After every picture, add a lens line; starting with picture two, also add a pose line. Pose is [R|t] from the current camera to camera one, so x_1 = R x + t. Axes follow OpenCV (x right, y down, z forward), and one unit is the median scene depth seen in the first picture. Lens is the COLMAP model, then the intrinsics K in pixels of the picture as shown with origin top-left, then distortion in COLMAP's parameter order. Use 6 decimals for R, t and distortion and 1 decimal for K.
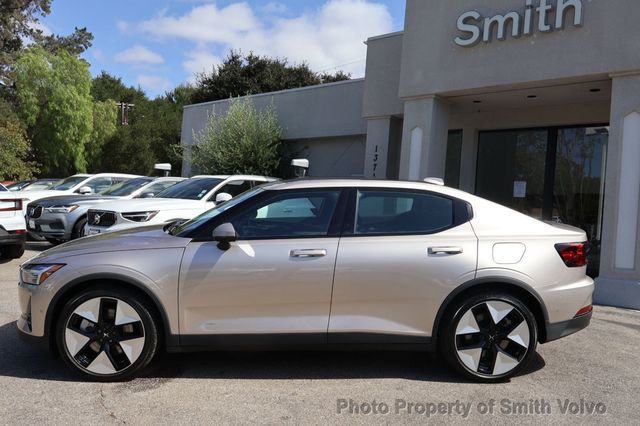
lens RADIAL K [[559.7, 0, 320.3], [0, 559.7, 203.1], [0, 0, 1]] dist [0.012350, 0.013362]
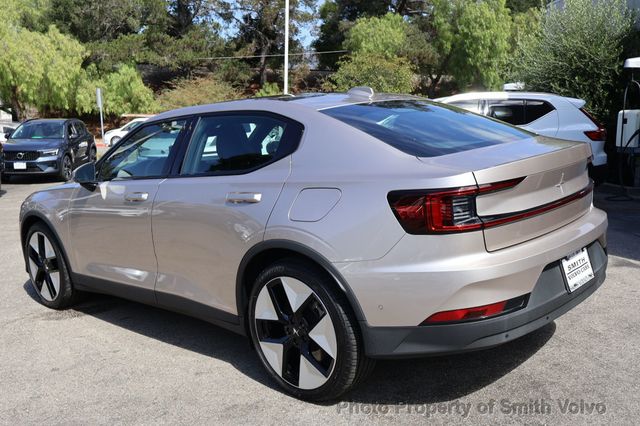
lens RADIAL K [[643.2, 0, 320.0], [0, 643.2, 213.0], [0, 0, 1]] dist [0.010294, 0.014375]
pose [[0.672037, 0.040393, -0.739415, 0.494281], [0.053681, 0.993227, 0.103048, 0.014512], [0.738570, -0.108944, 0.665317, 0.302093]]
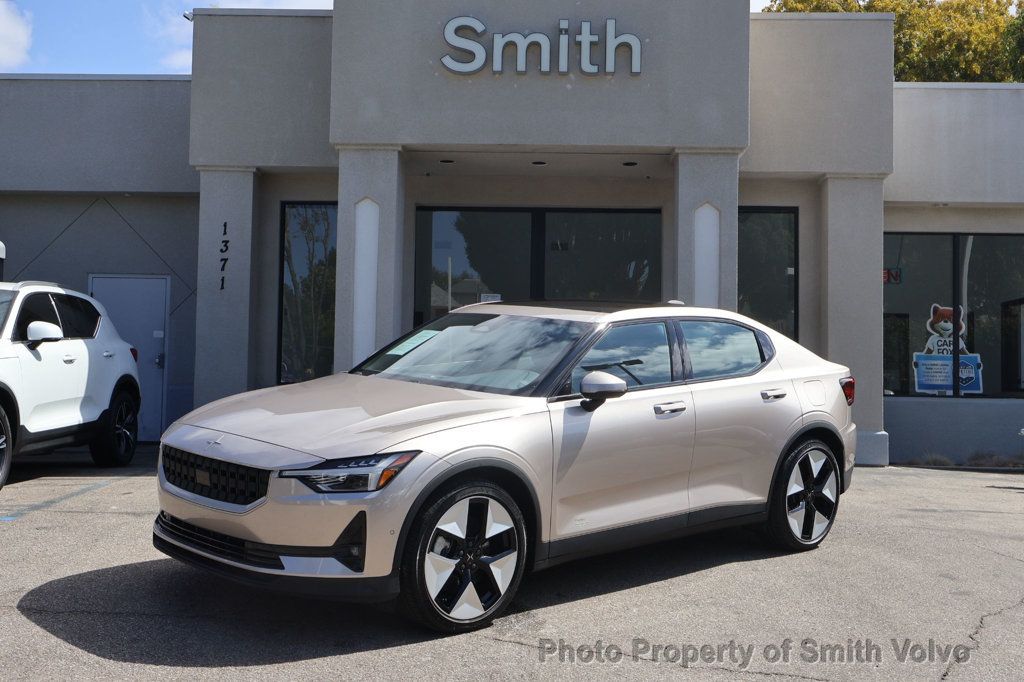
lens RADIAL K [[1215.2, 0, 512.0], [0, 1215.2, 341.0], [0, 0, 1]] dist [0.011078, 0.014232]
pose [[0.746070, -0.028446, 0.665259, -0.683326], [0.017938, 0.999583, 0.022625, -0.020829], [-0.665626, -0.004946, 0.746269, -0.027279]]
